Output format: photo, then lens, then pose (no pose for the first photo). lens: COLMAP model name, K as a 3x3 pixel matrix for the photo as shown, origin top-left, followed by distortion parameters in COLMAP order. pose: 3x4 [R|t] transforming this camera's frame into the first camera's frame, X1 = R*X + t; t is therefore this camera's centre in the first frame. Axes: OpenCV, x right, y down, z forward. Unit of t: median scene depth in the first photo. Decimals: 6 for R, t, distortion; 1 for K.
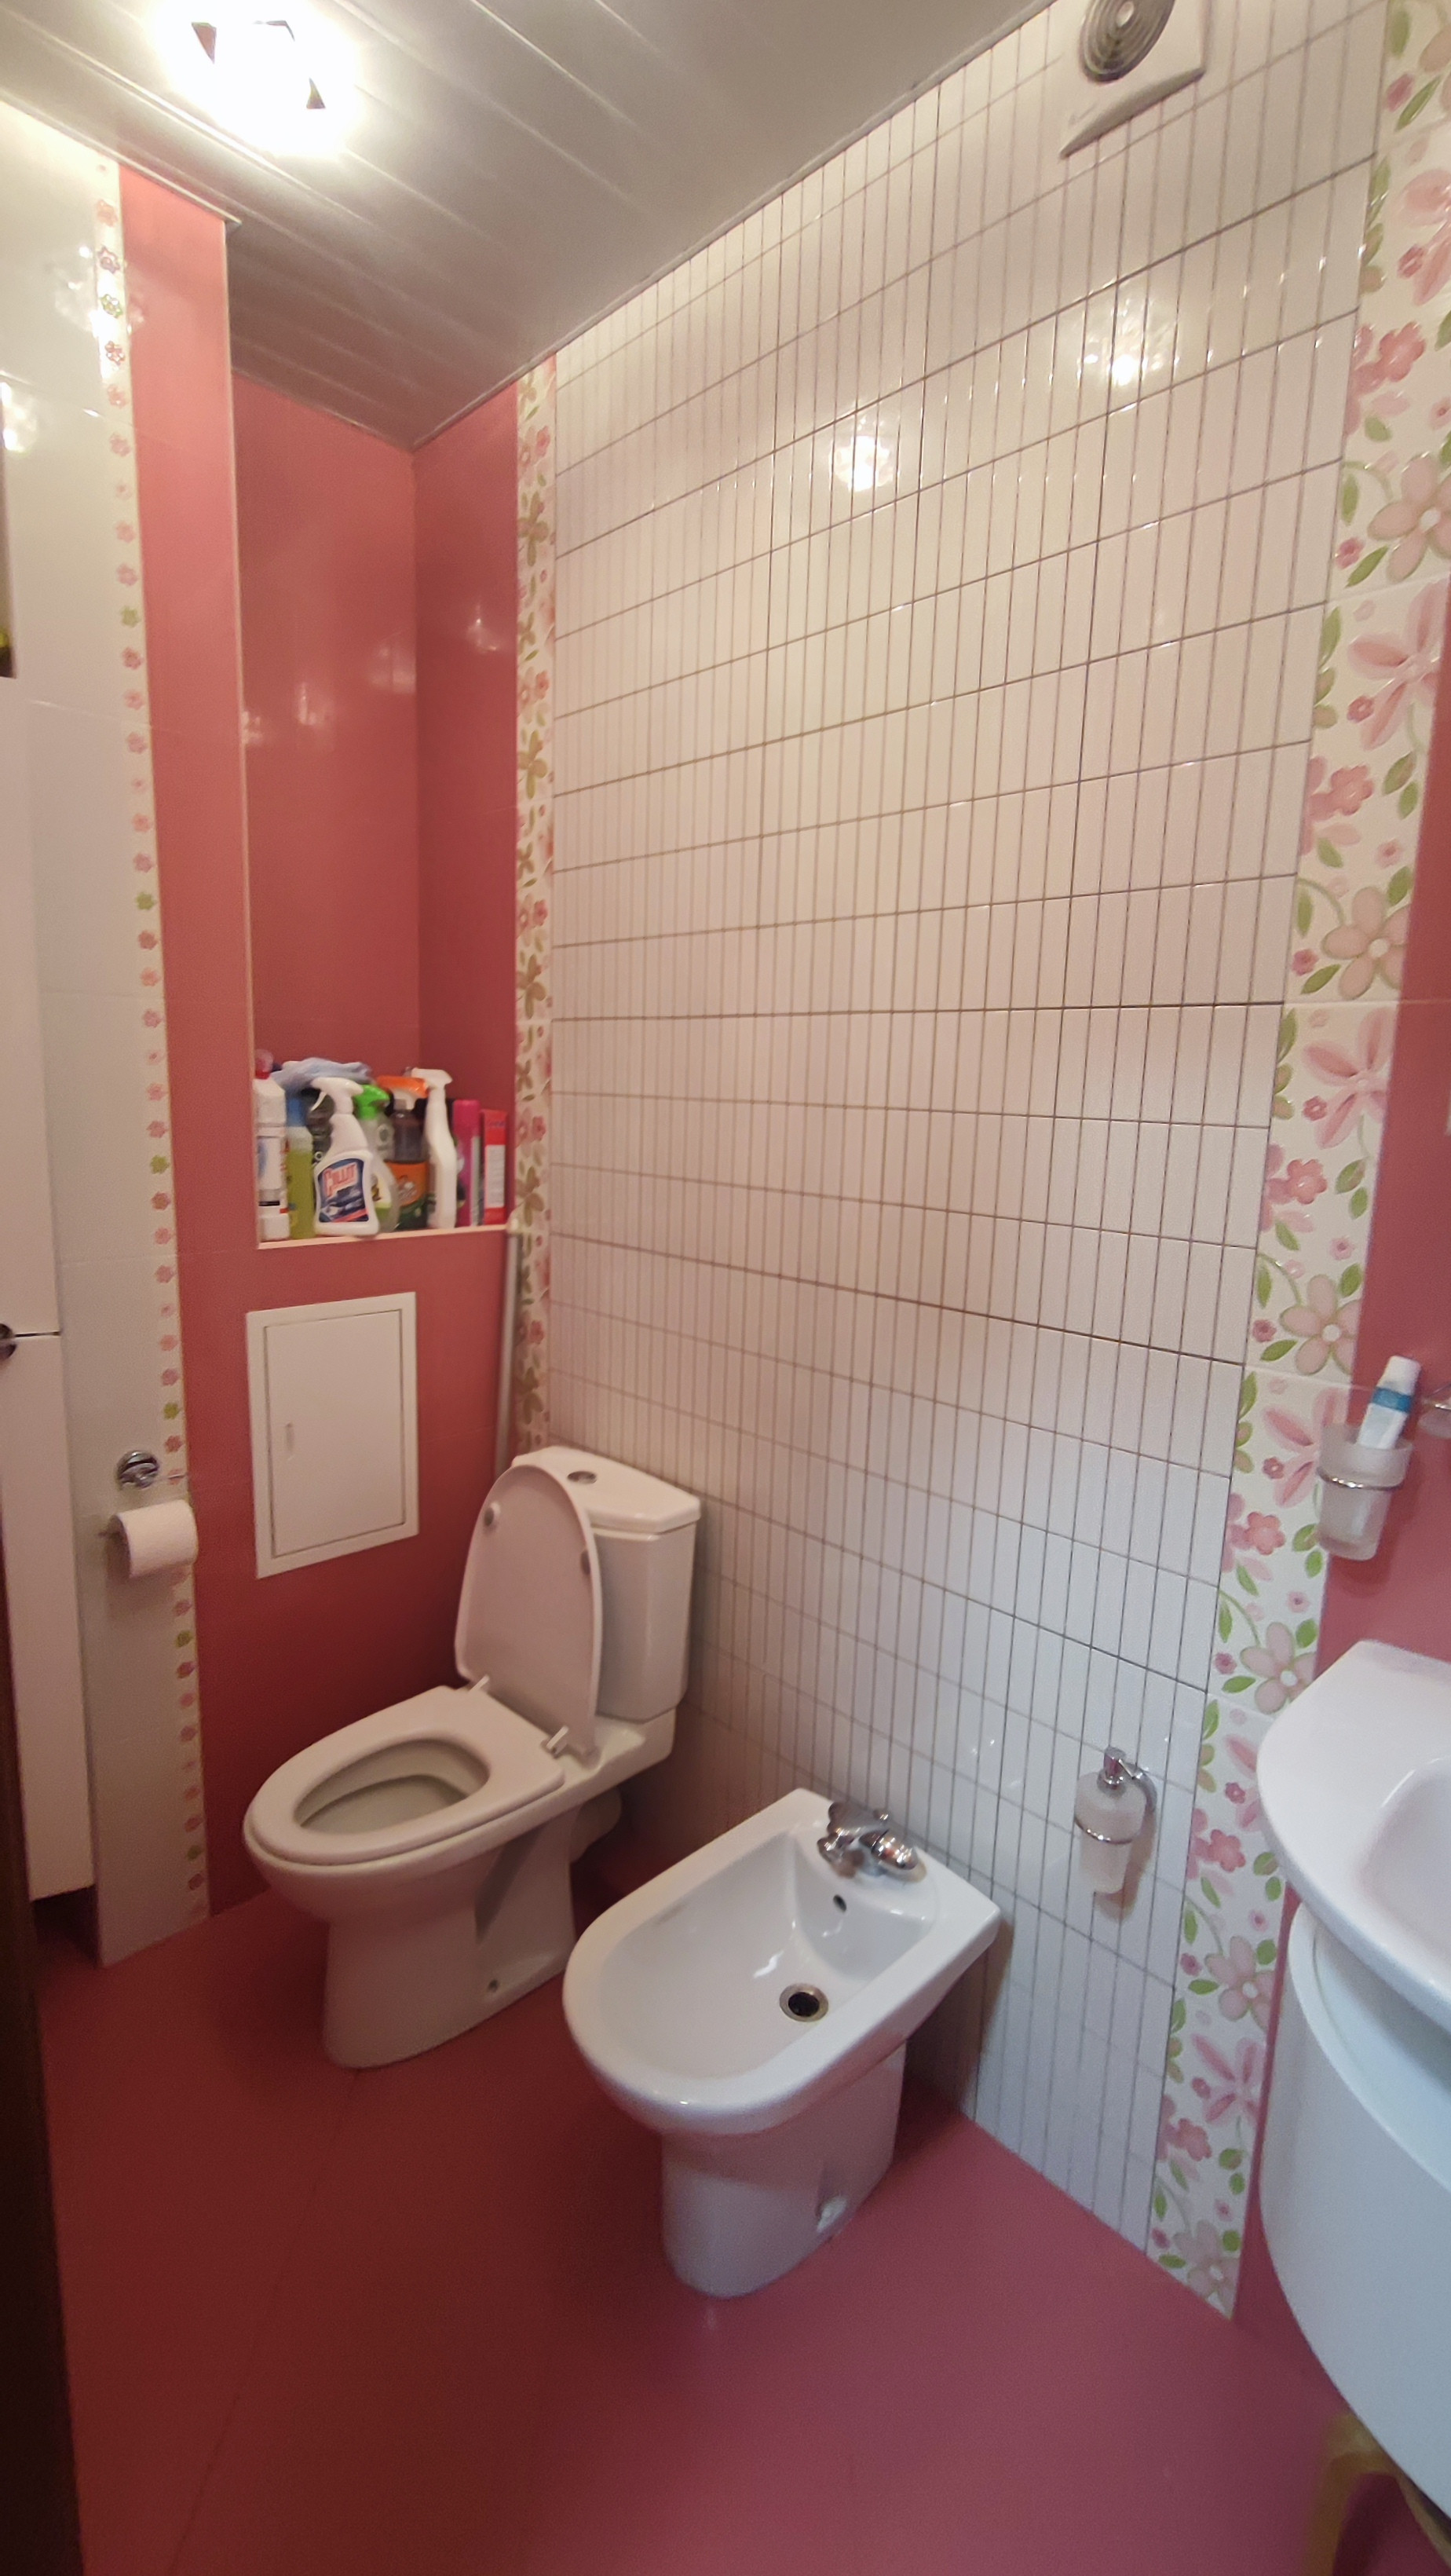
lens RADIAL K [[1180.0, 0, 710.3], [0, 1180.0, 1290.4], [0, 0, 1]] dist [-0.012476, 0.011115]
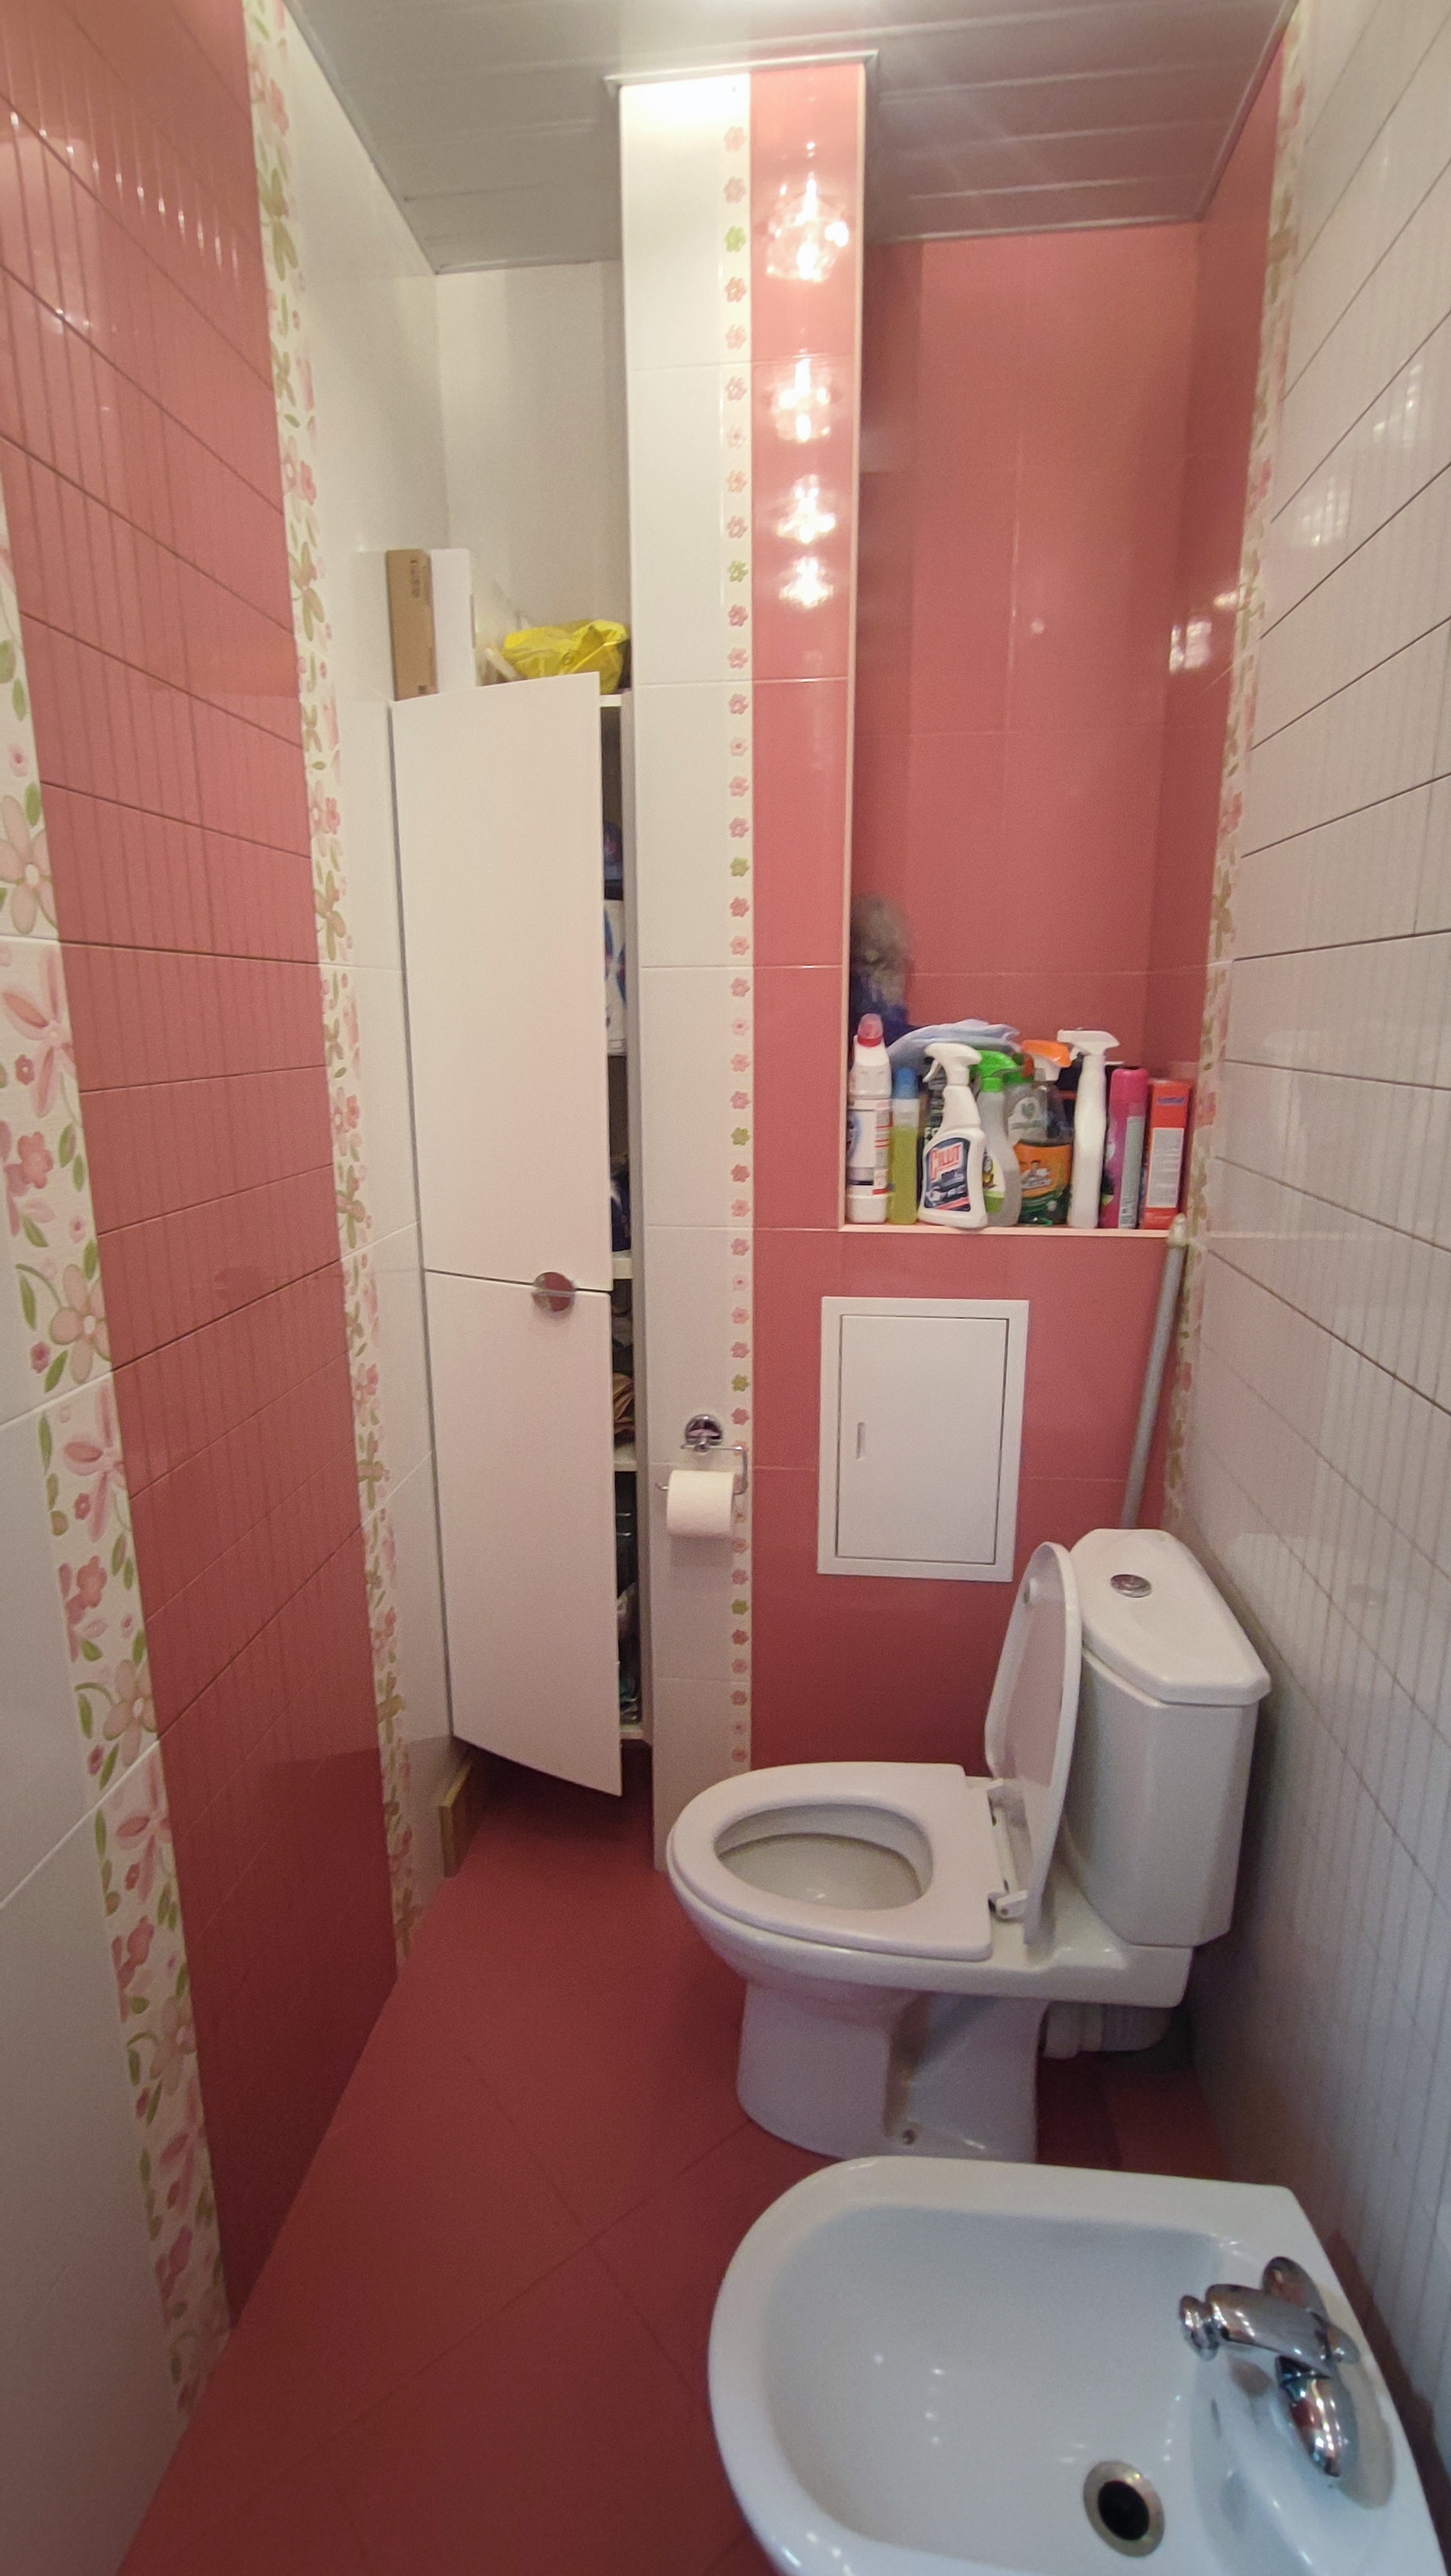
lens RADIAL K [[1180.0, 0, 723.7], [0, 1180.0, 1285.6], [0, 0, 1]] dist [-0.012476, 0.011115]
pose [[0.637645, 0.145687, -0.756429, 0.254293], [-0.114920, 0.988956, 0.093597, -0.065652], [0.761710, 0.027247, 0.647345, 0.312212]]
